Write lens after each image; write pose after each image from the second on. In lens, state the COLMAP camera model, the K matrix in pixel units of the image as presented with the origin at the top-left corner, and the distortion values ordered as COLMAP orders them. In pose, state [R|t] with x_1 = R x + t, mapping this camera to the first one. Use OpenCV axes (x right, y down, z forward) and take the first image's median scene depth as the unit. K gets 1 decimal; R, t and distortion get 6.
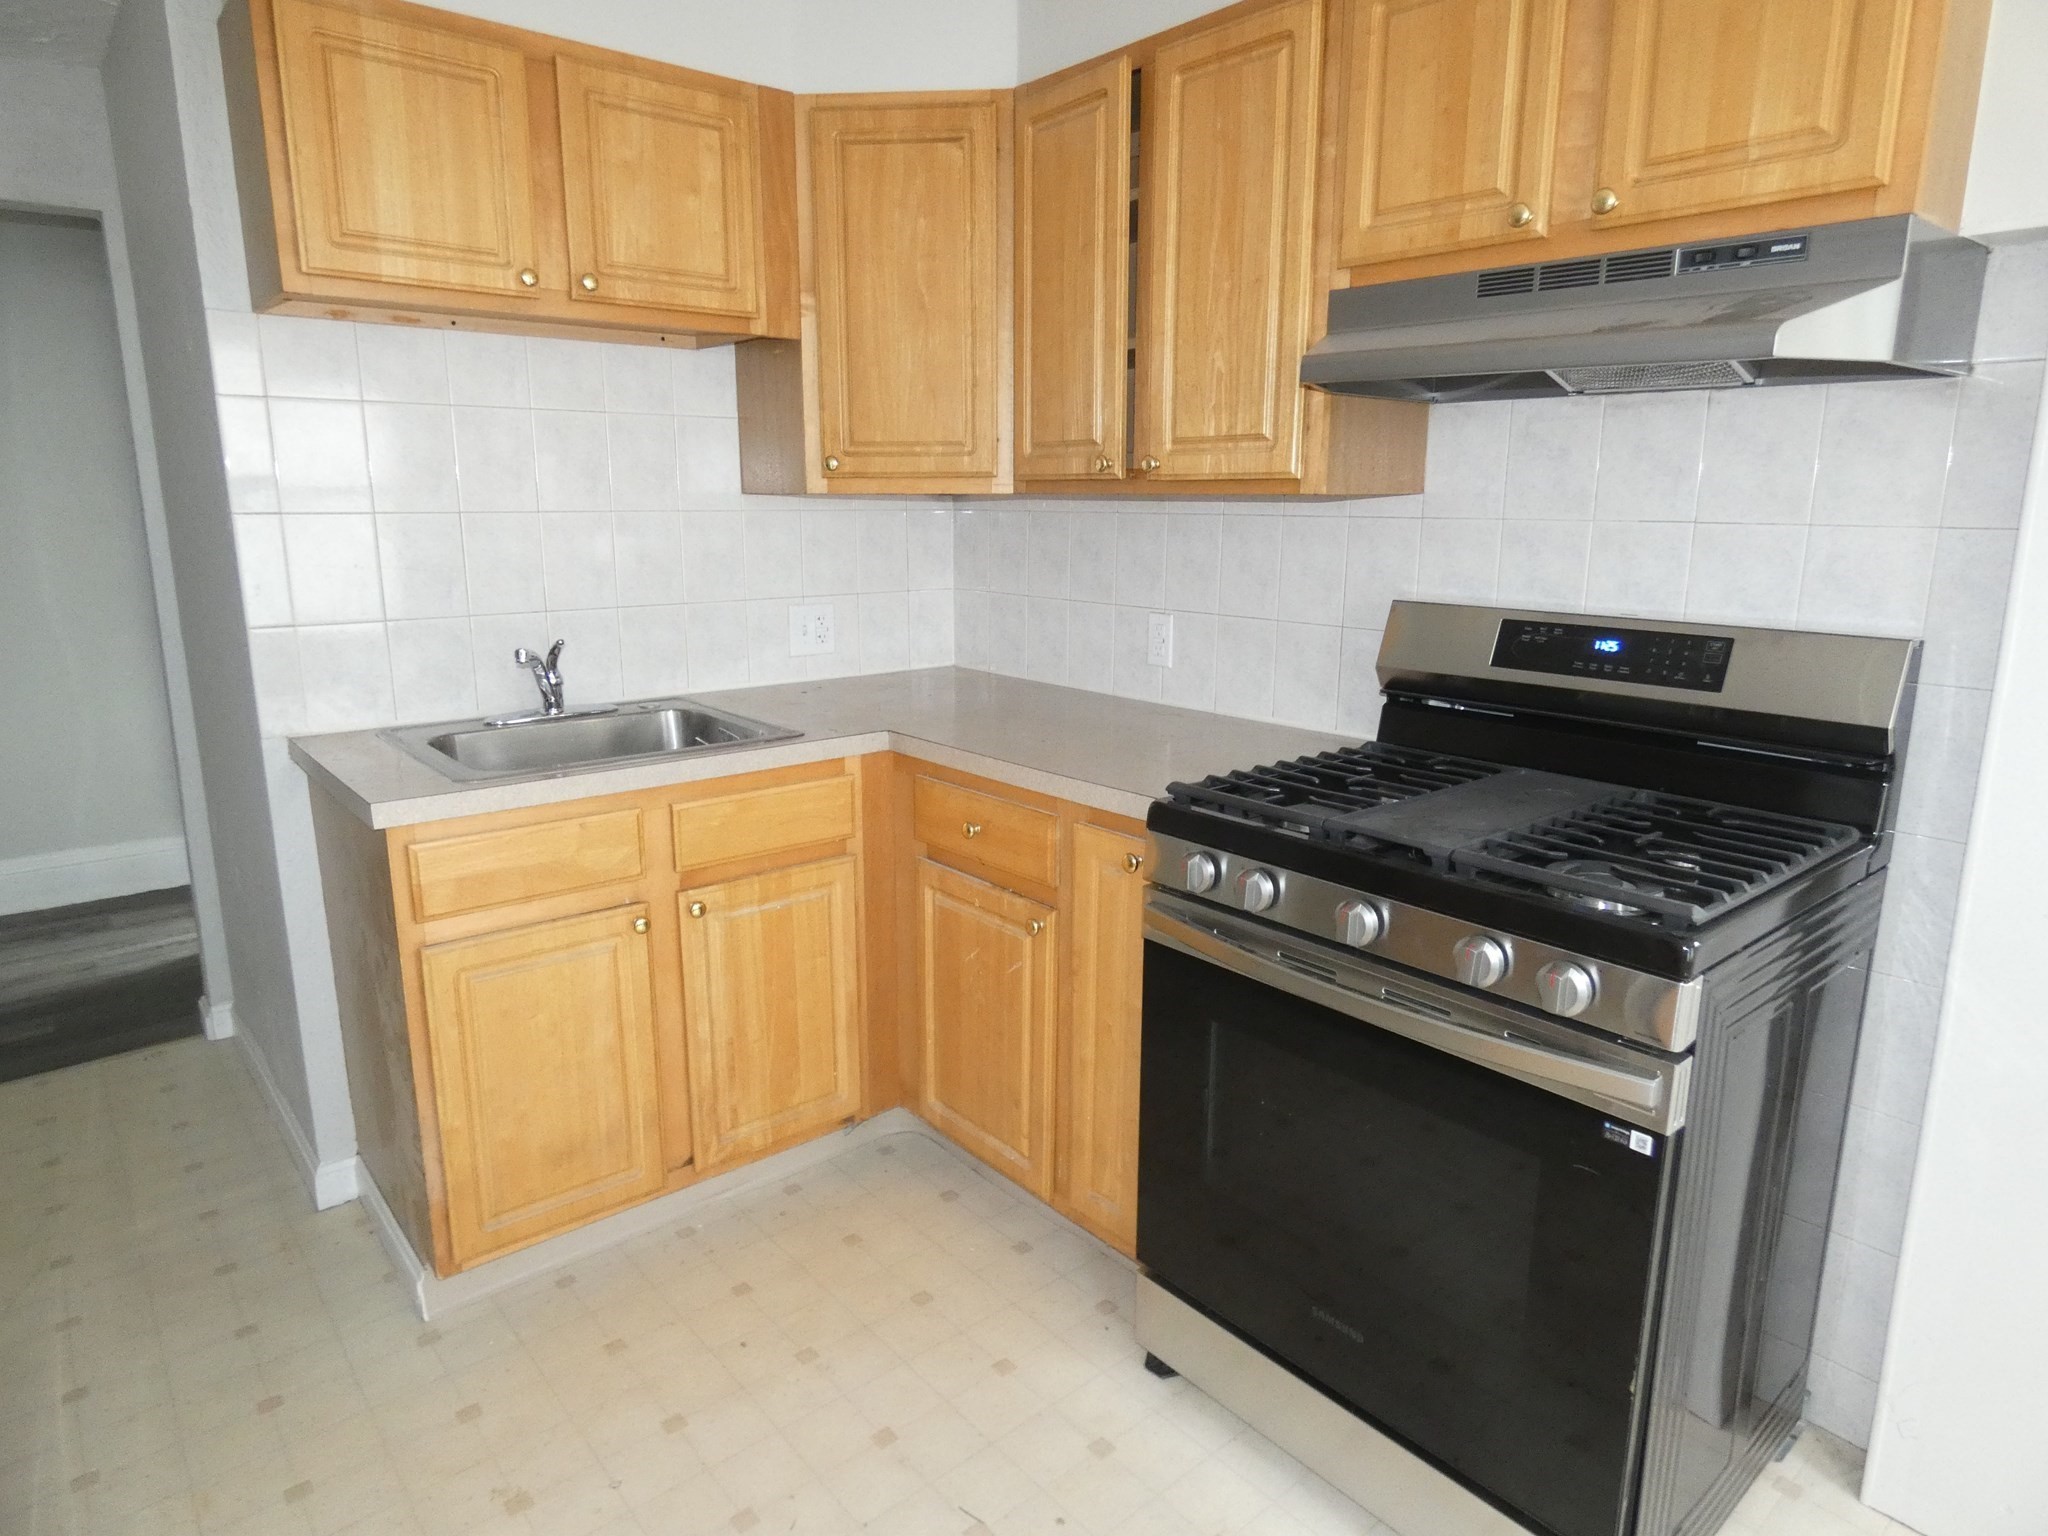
lens RADIAL K [[1223.8, 0, 1021.2], [0, 1223.8, 760.6], [0, 0, 1]] dist [0.002574, 0.003263]
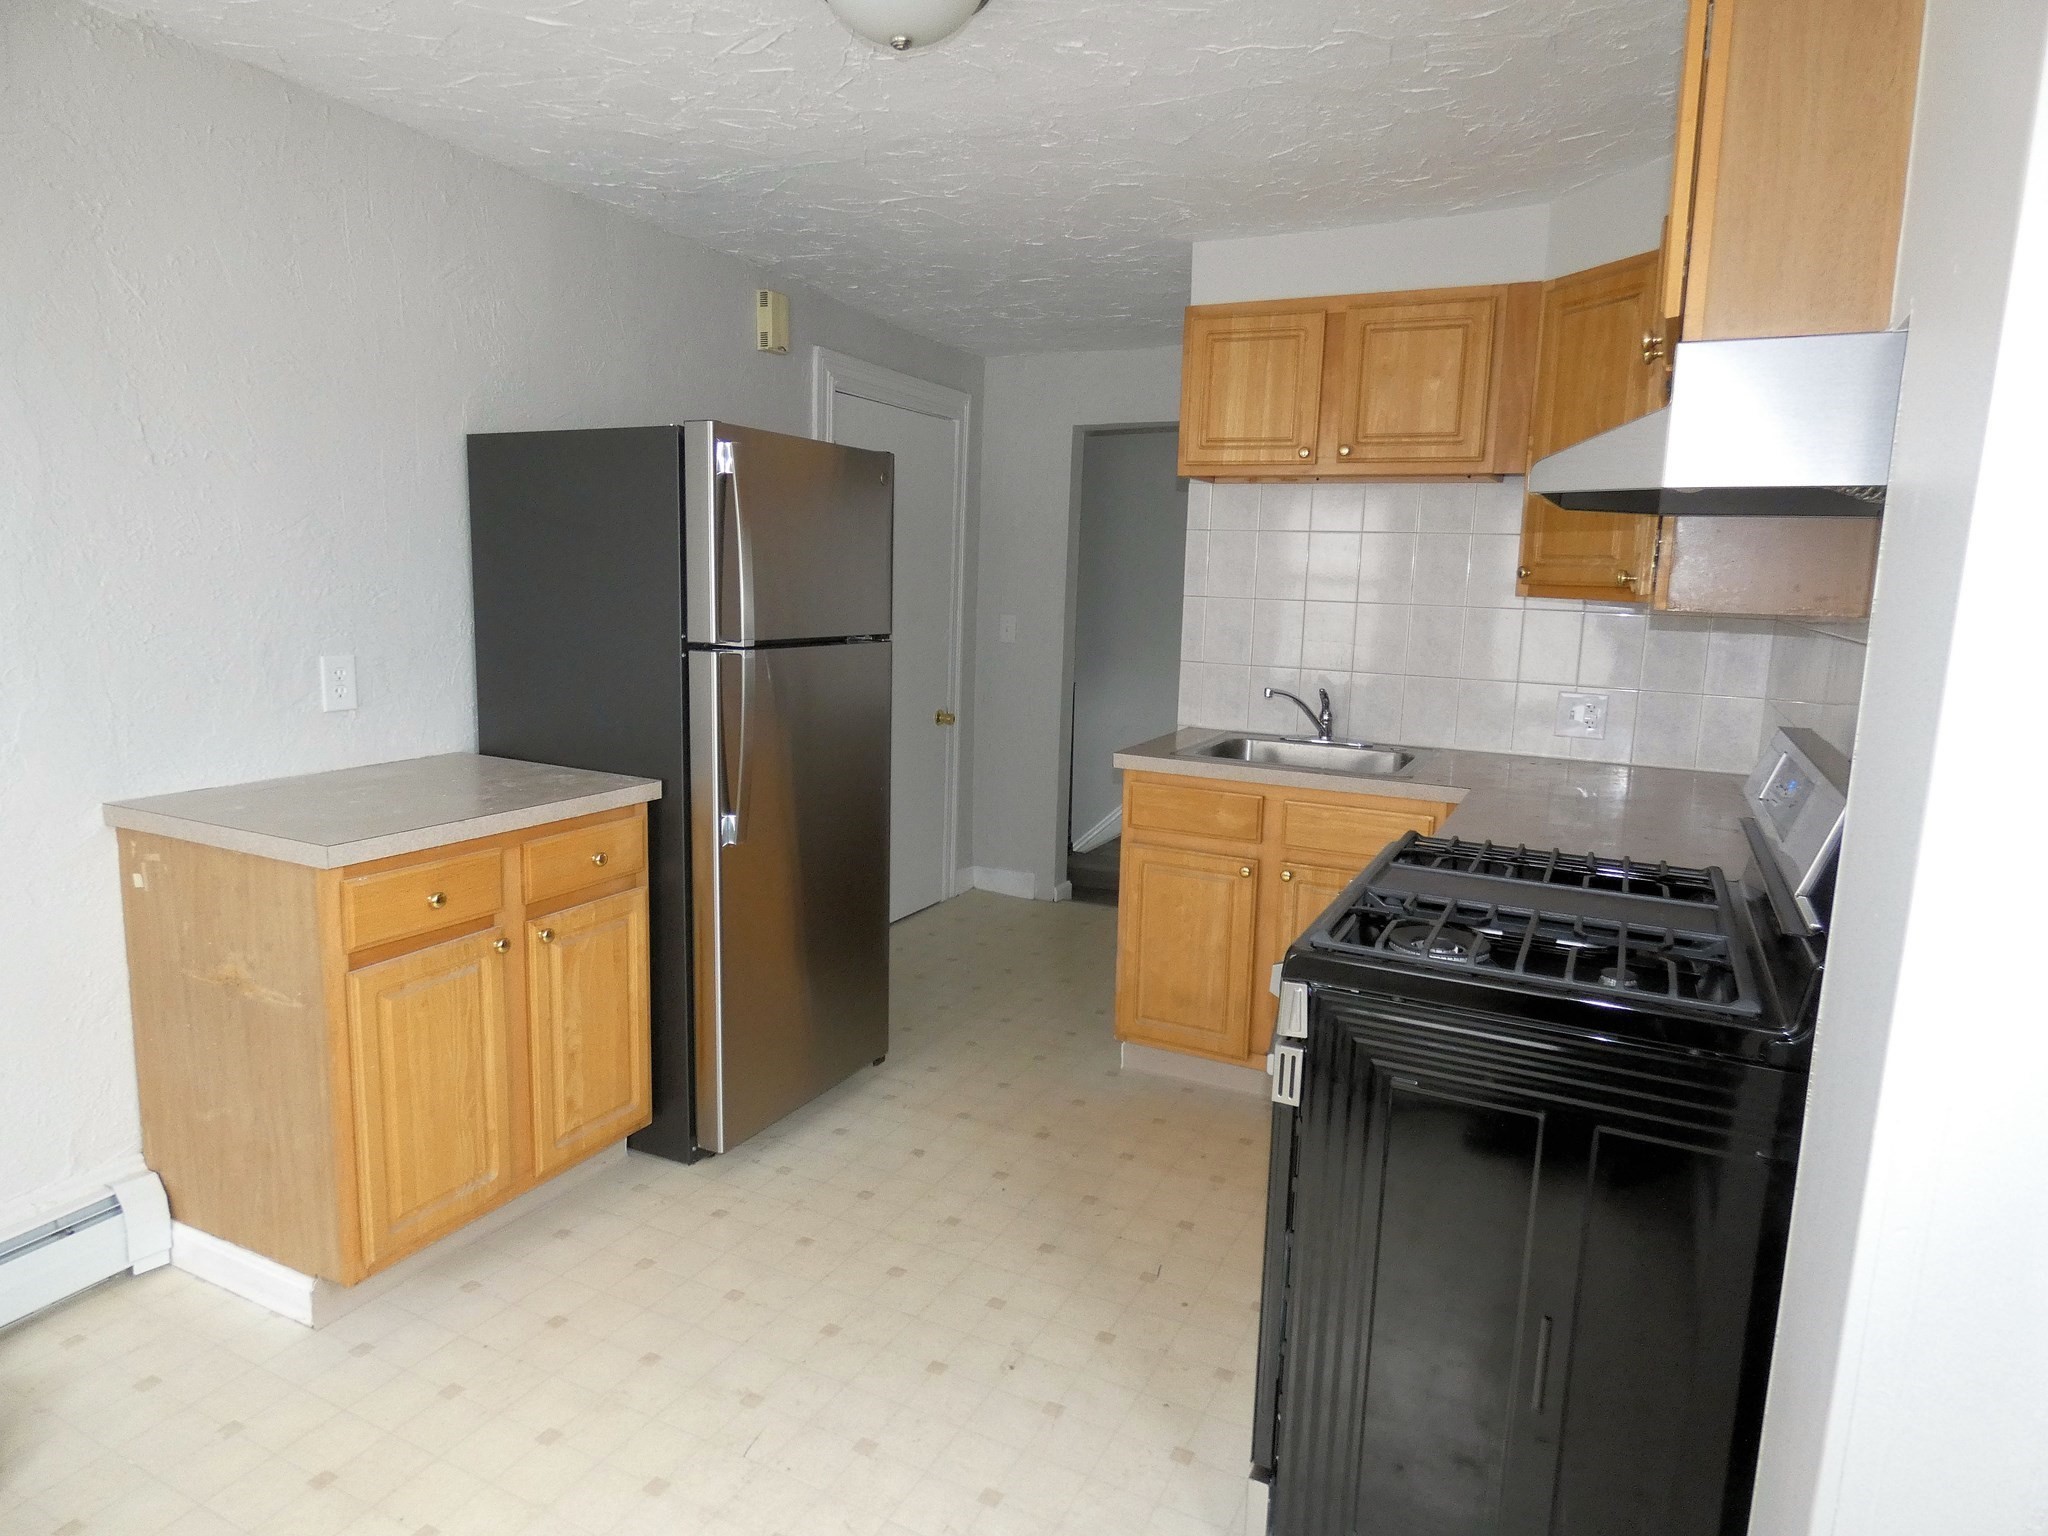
lens RADIAL K [[1223.8, 0, 1018.5], [0, 1223.8, 764.7], [0, 0, 1]] dist [0.002574, 0.003263]
pose [[0.391506, 0.159339, -0.906275, 0.881939], [-0.221059, 0.972337, 0.075458, -0.044348], [0.893228, 0.170798, 0.415899, 0.094007]]
